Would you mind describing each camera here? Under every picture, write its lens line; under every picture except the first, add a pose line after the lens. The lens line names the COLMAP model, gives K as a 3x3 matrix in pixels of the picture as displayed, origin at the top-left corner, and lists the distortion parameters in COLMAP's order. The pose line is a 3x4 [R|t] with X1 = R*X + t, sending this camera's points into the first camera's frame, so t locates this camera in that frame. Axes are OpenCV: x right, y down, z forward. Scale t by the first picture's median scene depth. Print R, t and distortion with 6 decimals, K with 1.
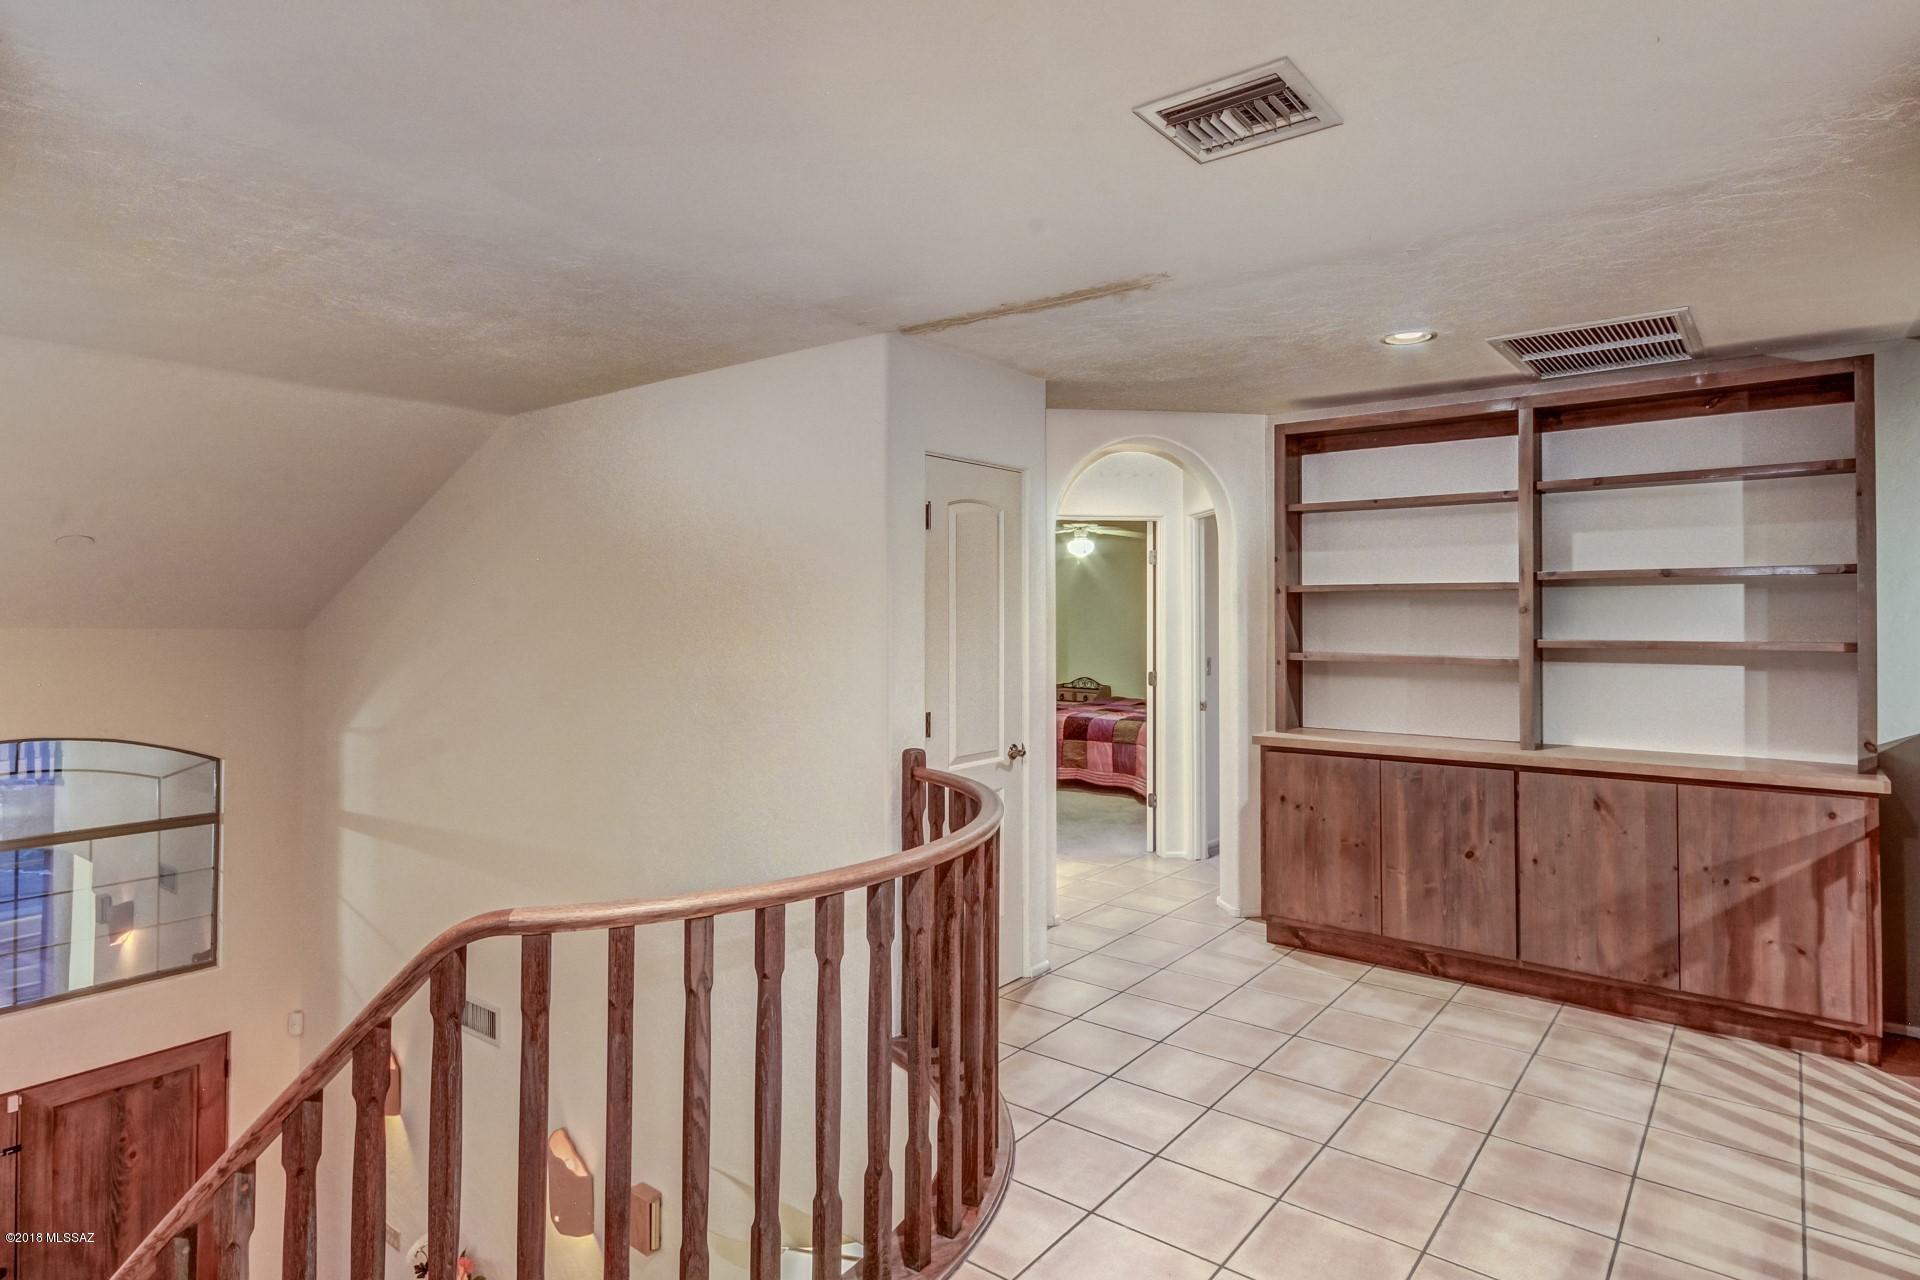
lens RADIAL K [[1033.7, 0, 958.3], [0, 1033.7, 629.4], [0, 0, 1]] dist [-0.000871, -0.000079]
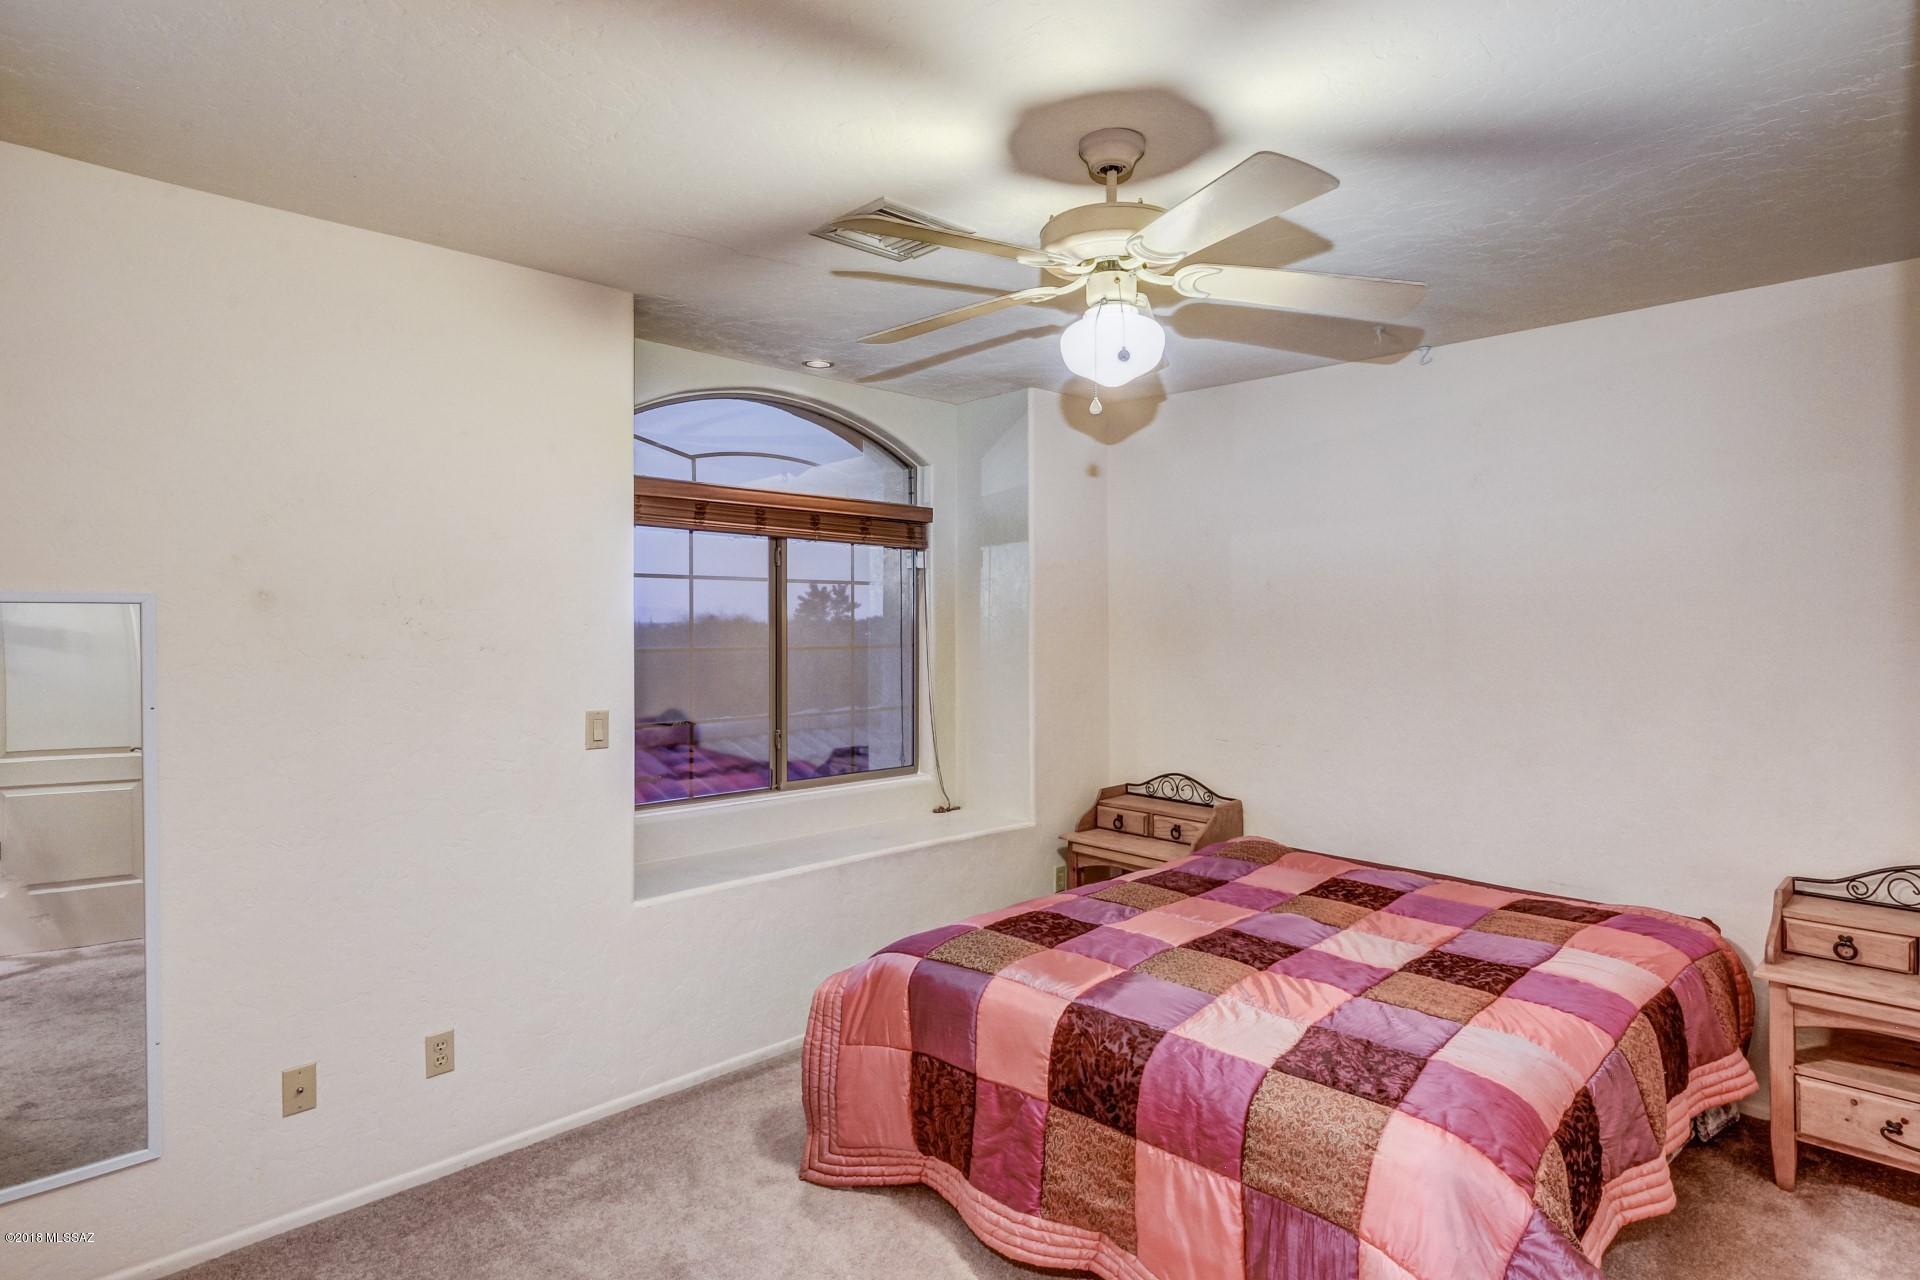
lens RADIAL K [[1033.7, 0, 962.3], [0, 1033.7, 635.5], [0, 0, 1]] dist [-0.000871, -0.000079]
pose [[0.992149, 0.003536, -0.125008, 0.113065], [-0.002081, 0.999929, 0.011765, -0.014305], [0.125041, -0.011412, 0.992086, 0.748994]]
